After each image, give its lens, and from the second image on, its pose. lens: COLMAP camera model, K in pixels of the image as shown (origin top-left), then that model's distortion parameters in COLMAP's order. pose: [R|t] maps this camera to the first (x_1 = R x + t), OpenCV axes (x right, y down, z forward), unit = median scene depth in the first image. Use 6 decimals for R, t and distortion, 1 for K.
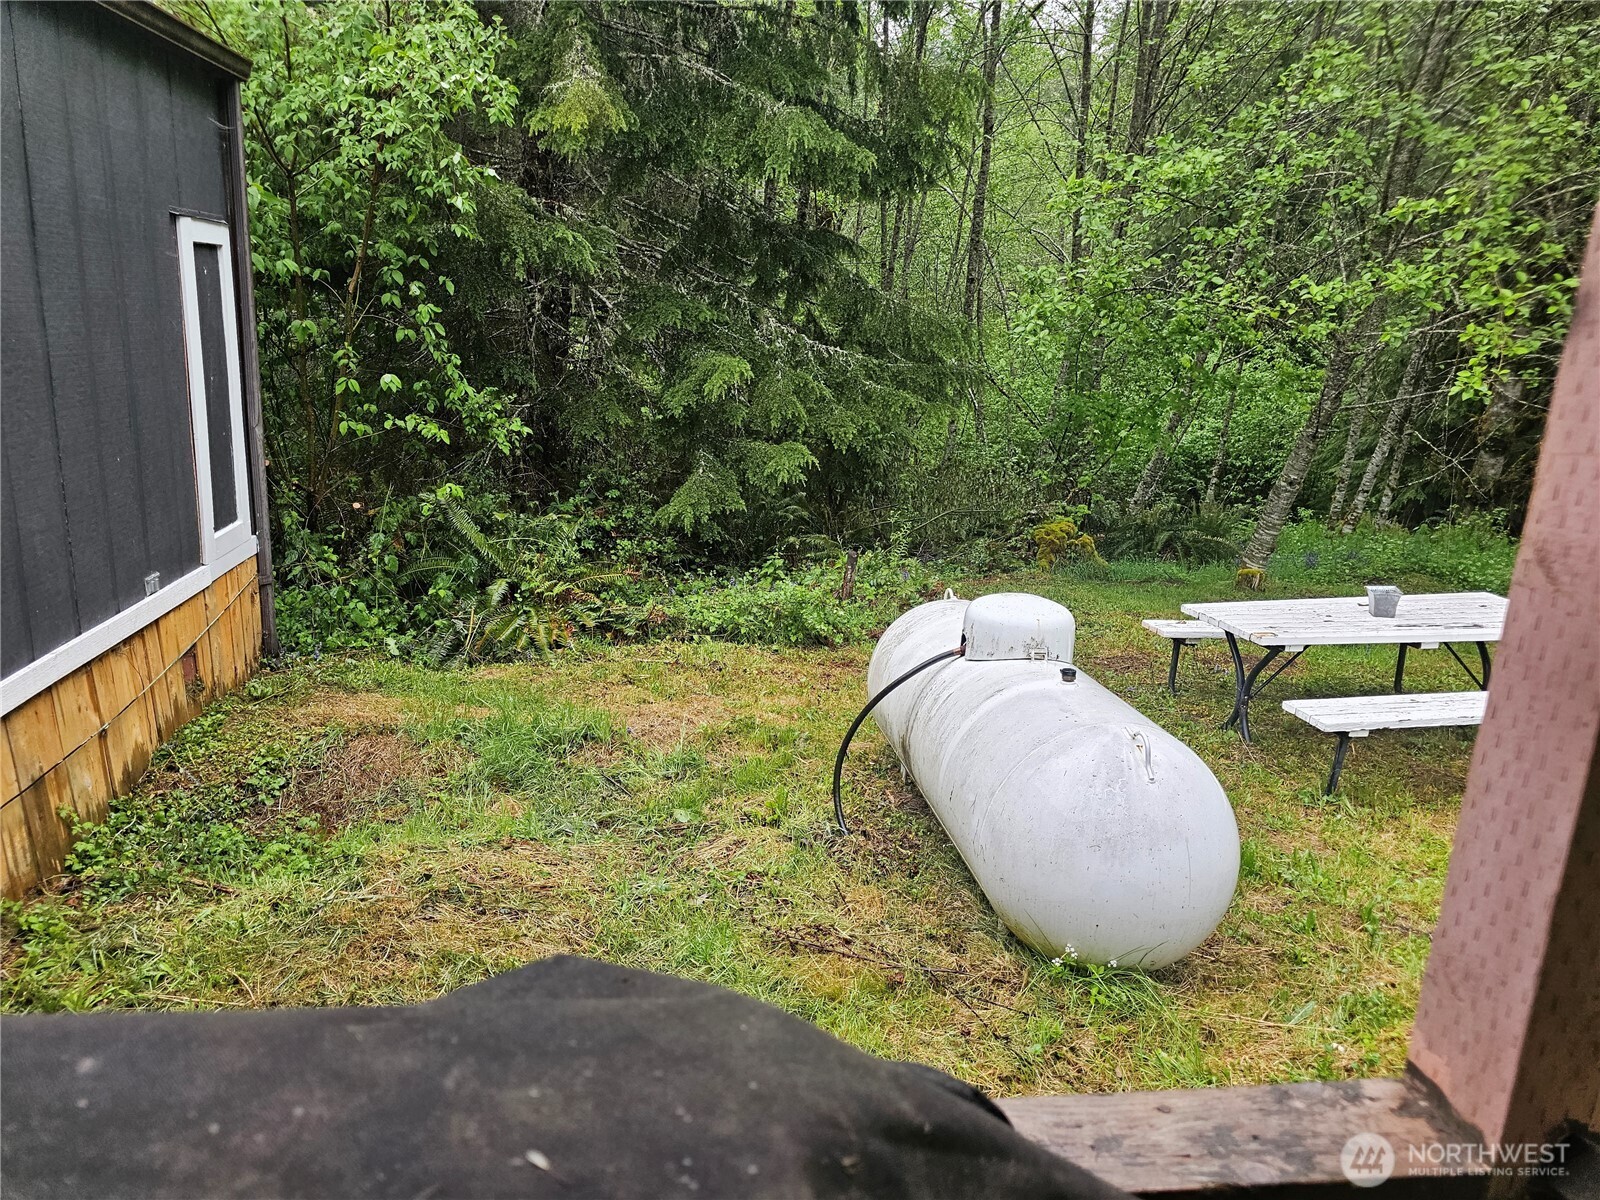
lens RADIAL K [[1091.3, 0, 798.2], [0, 1091.3, 603.0], [0, 0, 1]] dist [0.031100, -0.021471]
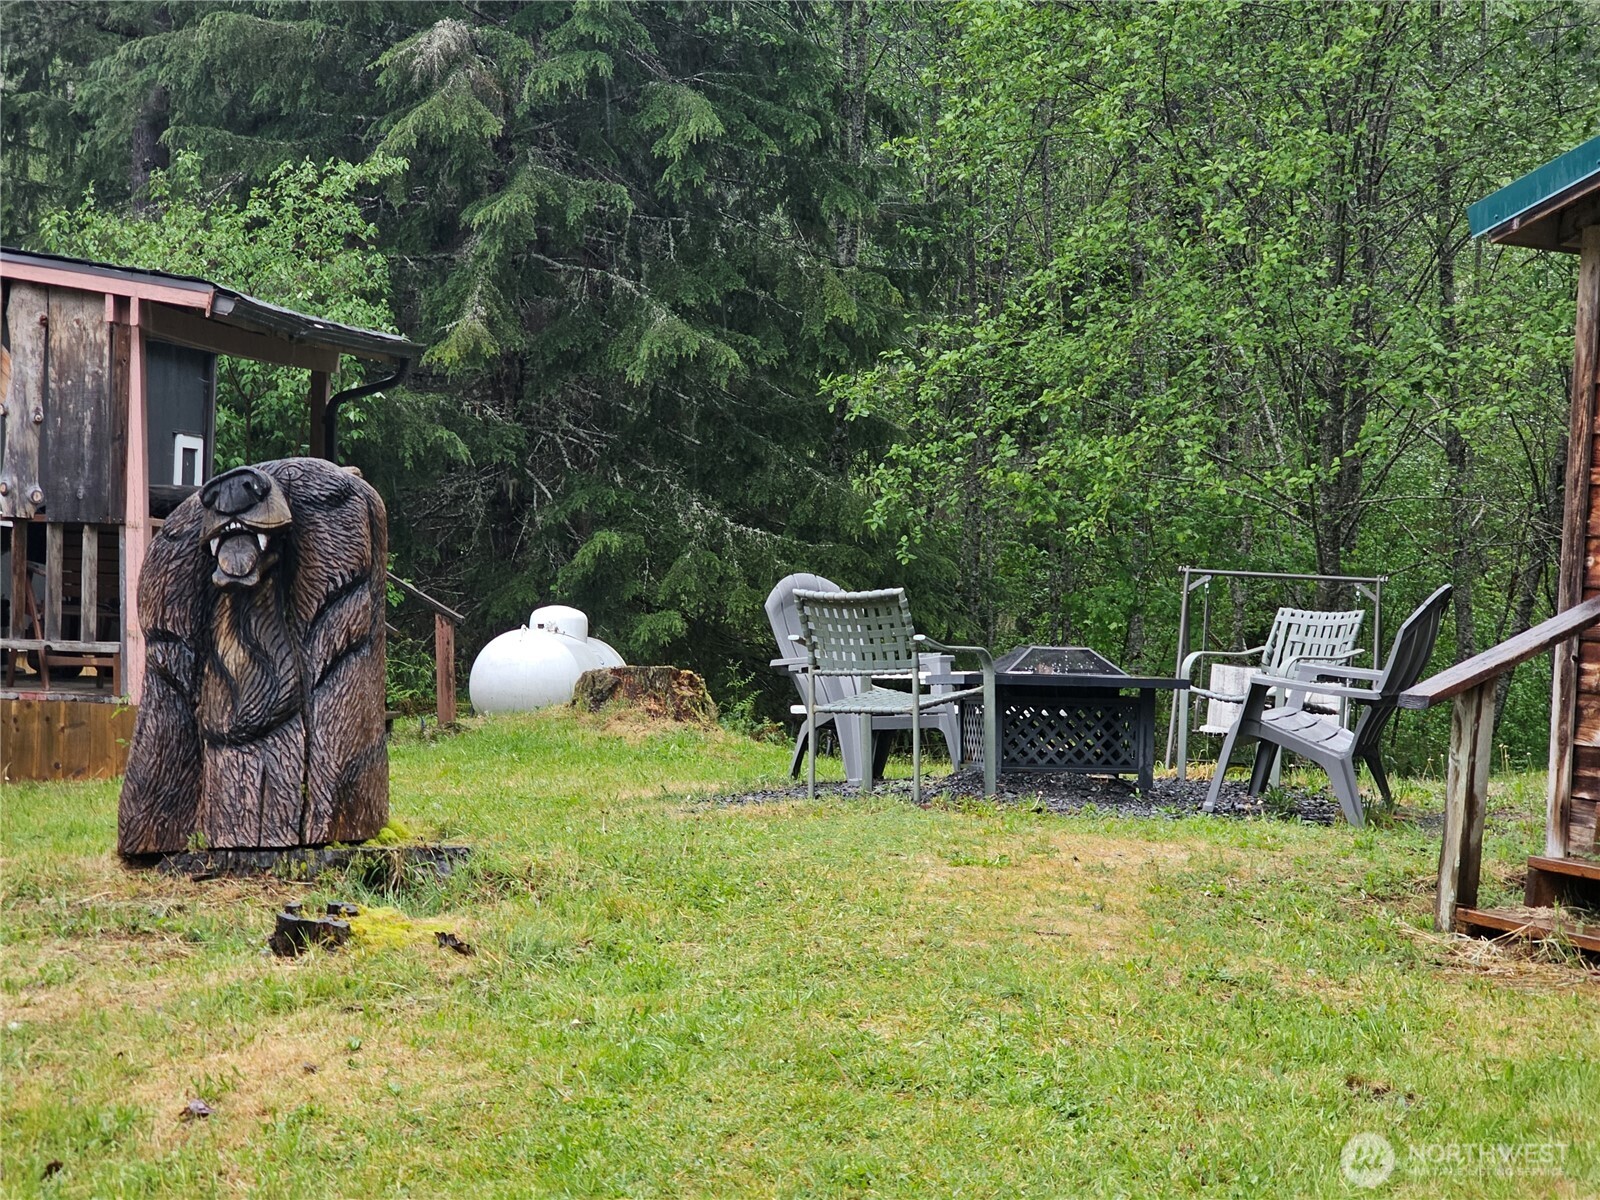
lens RADIAL K [[3217.0, 0, 800.4], [0, 3217.0, 598.6], [0, 0, 1]] dist [0.033526, 0.000000]
pose [[0.957500, -0.012614, -0.288159, 1.562249], [-0.061310, 0.967312, -0.246067, 0.925227], [0.281843, 0.253276, 0.925427, -2.853115]]
